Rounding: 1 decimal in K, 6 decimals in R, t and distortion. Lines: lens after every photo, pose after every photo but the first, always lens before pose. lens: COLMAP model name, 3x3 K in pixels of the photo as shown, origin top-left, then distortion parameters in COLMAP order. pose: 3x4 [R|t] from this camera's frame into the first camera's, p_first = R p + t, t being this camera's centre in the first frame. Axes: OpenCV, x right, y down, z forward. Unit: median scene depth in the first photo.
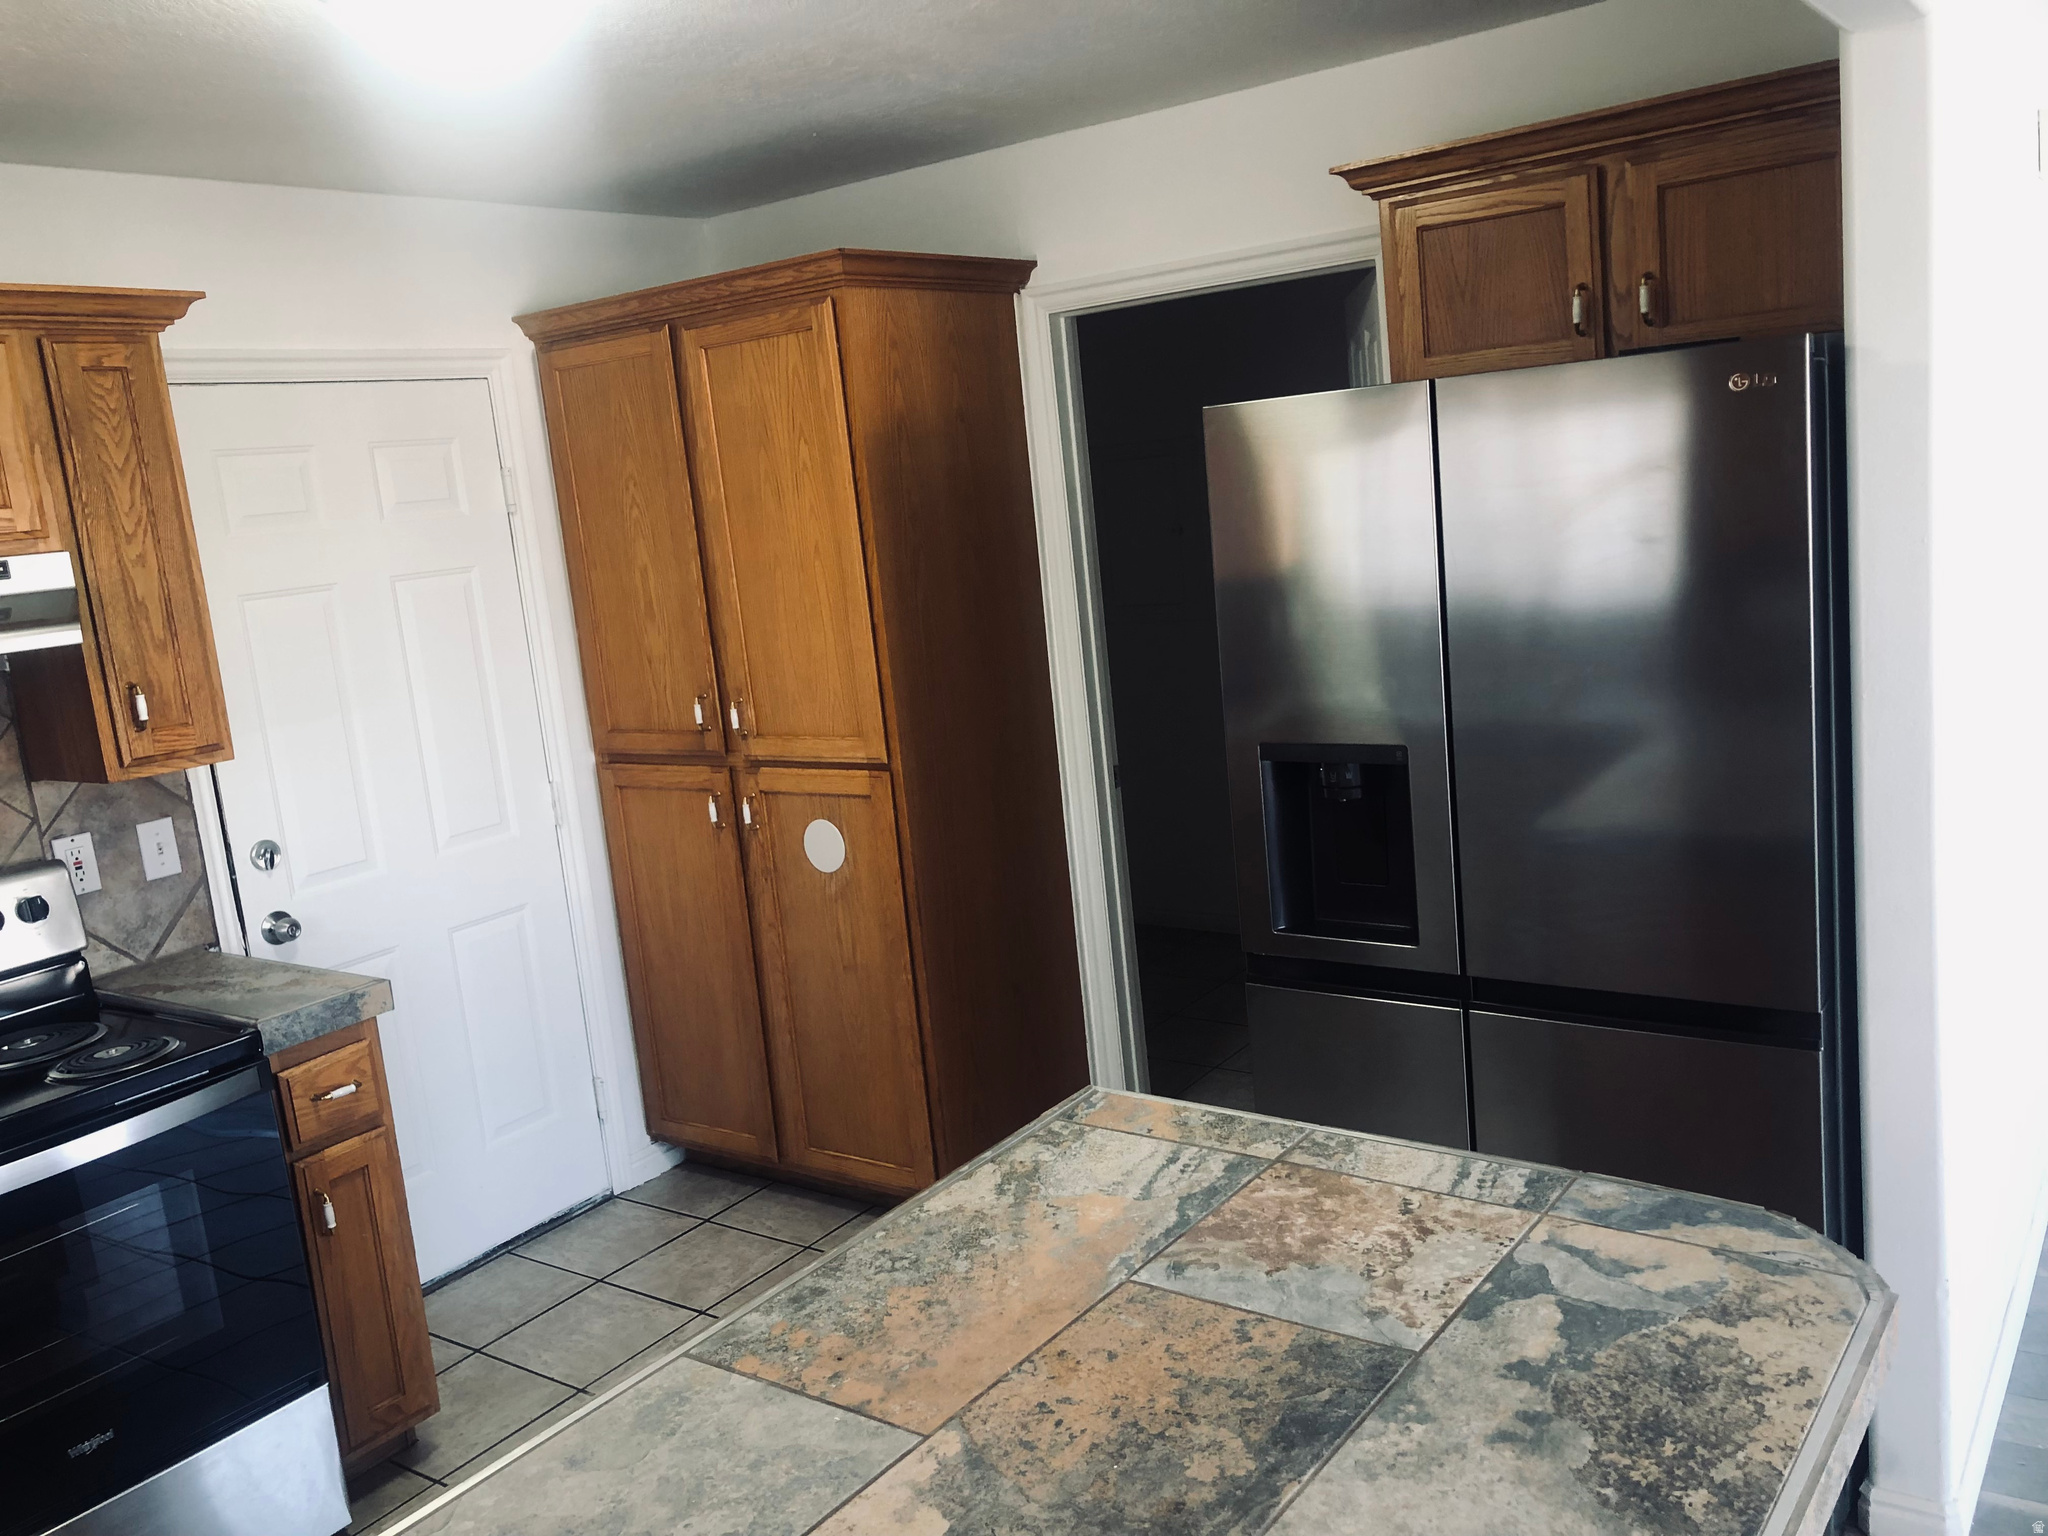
lens RADIAL K [[1679.0, 0, 1032.2], [0, 1679.0, 762.9], [0, 0, 1]] dist [0.059948, -0.040044]
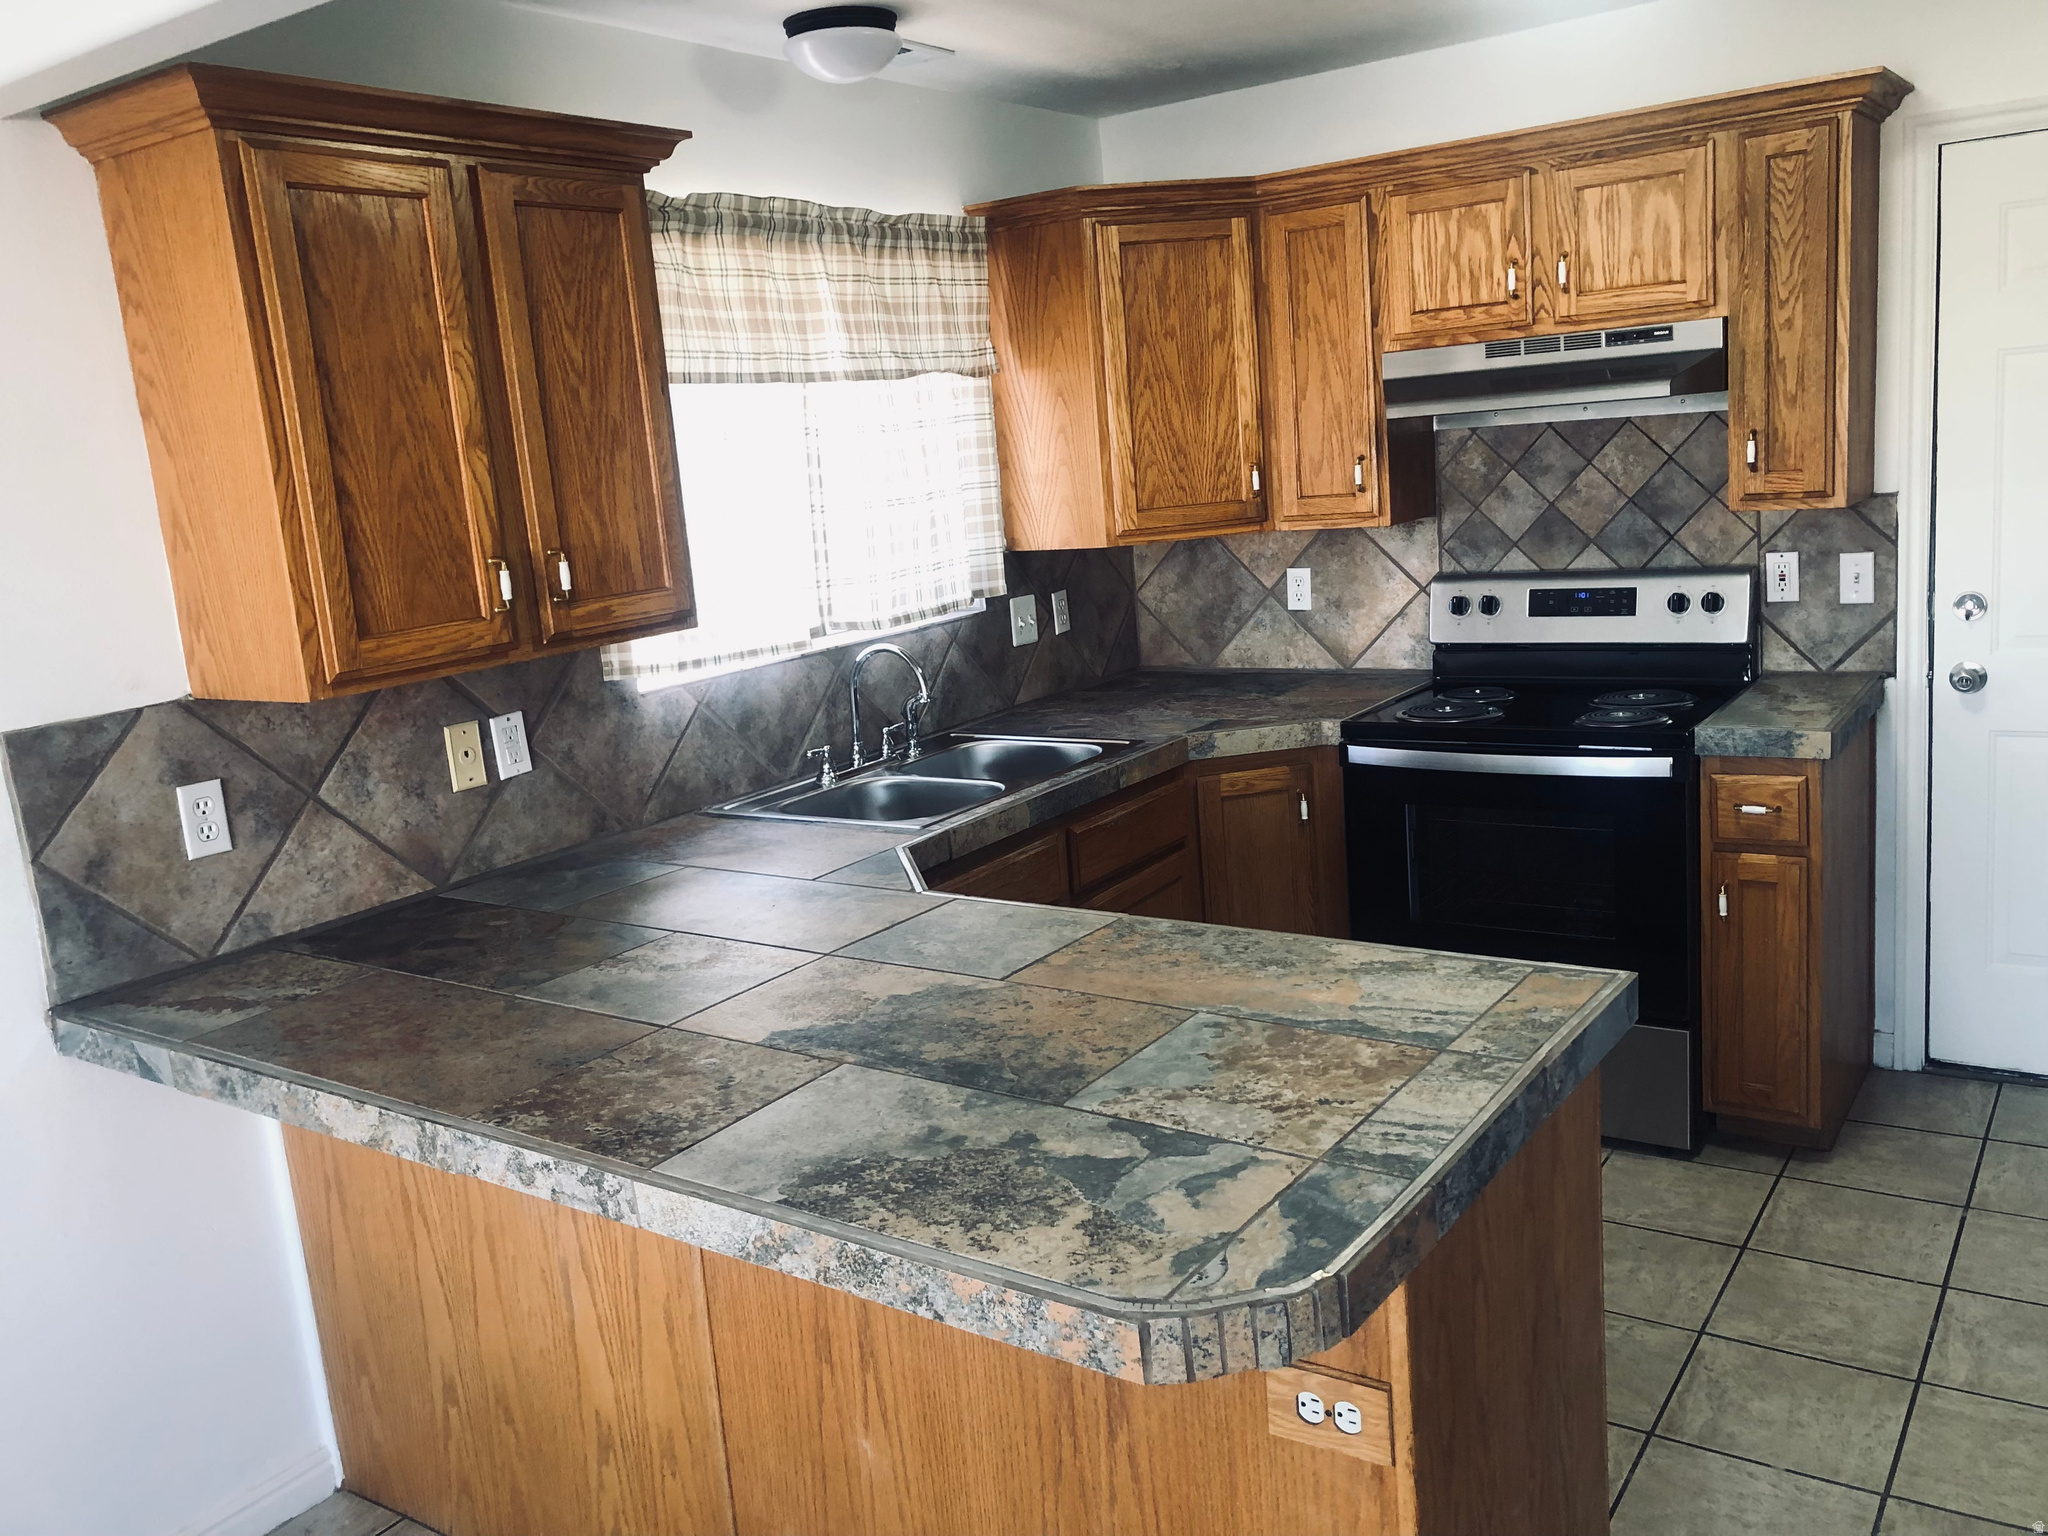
lens RADIAL K [[1679.0, 0, 1028.4], [0, 1679.0, 763.1], [0, 0, 1]] dist [0.059948, -0.040044]
pose [[0.018057, 0.285792, -0.958121, 1.083081], [-0.090088, 0.954845, 0.283117, -0.186327], [0.995770, 0.081203, 0.042988, 0.745834]]
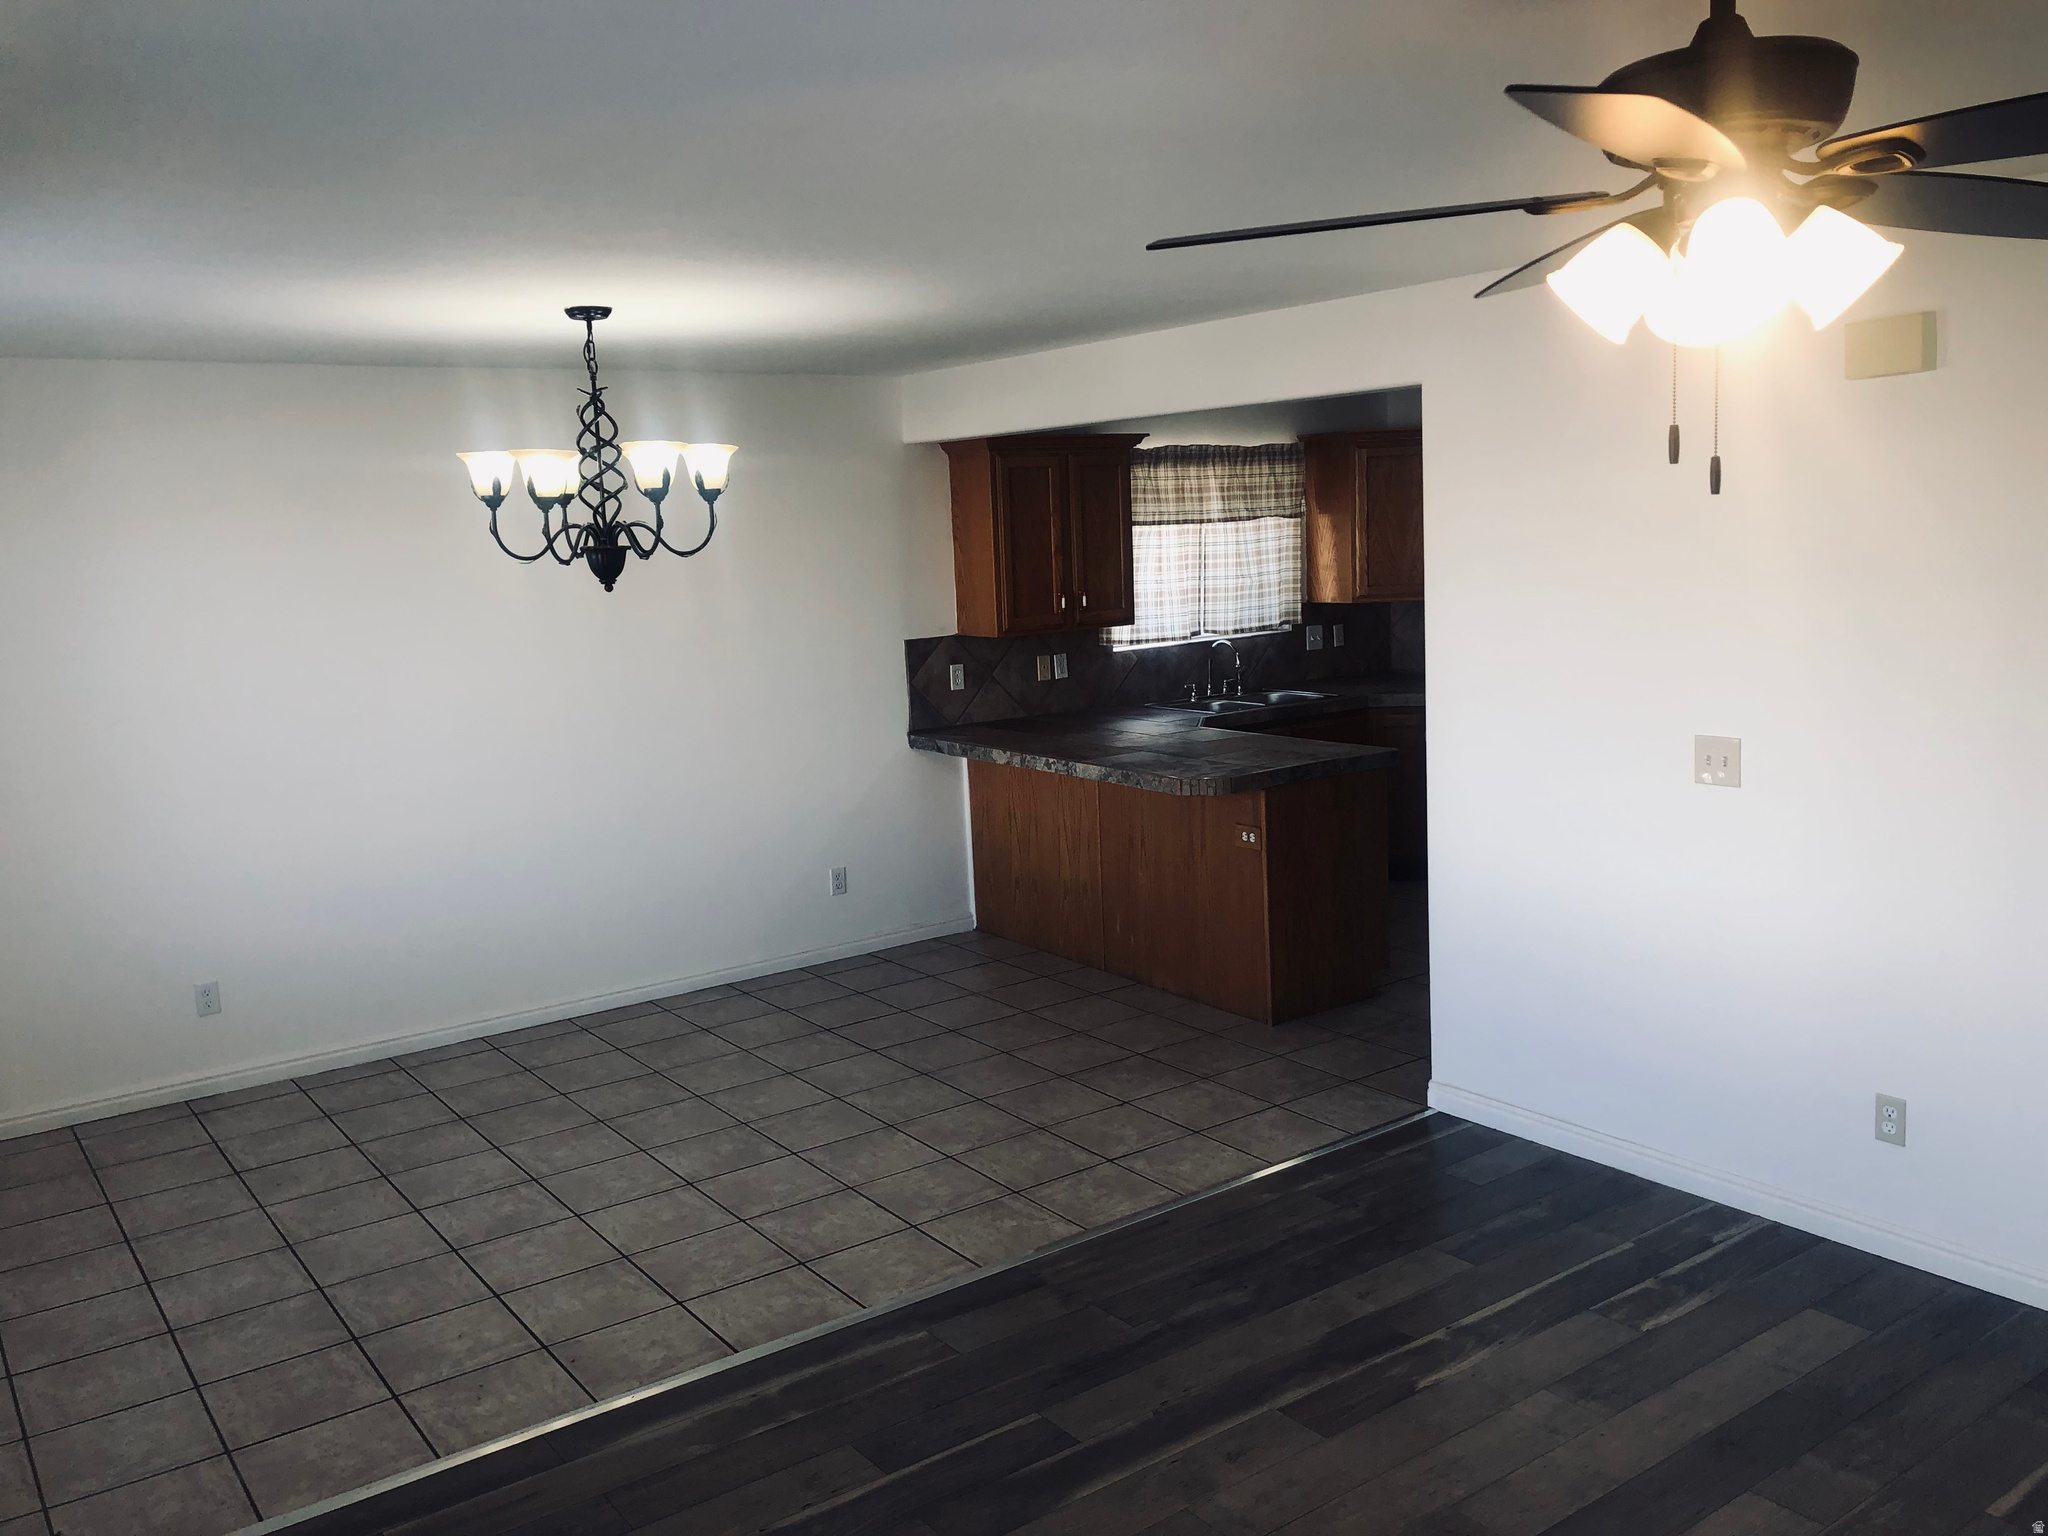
lens RADIAL K [[1679.0, 0, 1023.9], [0, 1679.0, 768.0], [0, 0, 1]] dist [0.059948, -0.040044]
pose [[-0.319856, 0.251165, -0.913569, 2.573144], [-0.089340, 0.951932, 0.292992, -0.494595], [0.943245, 0.175333, -0.282042, 1.198448]]
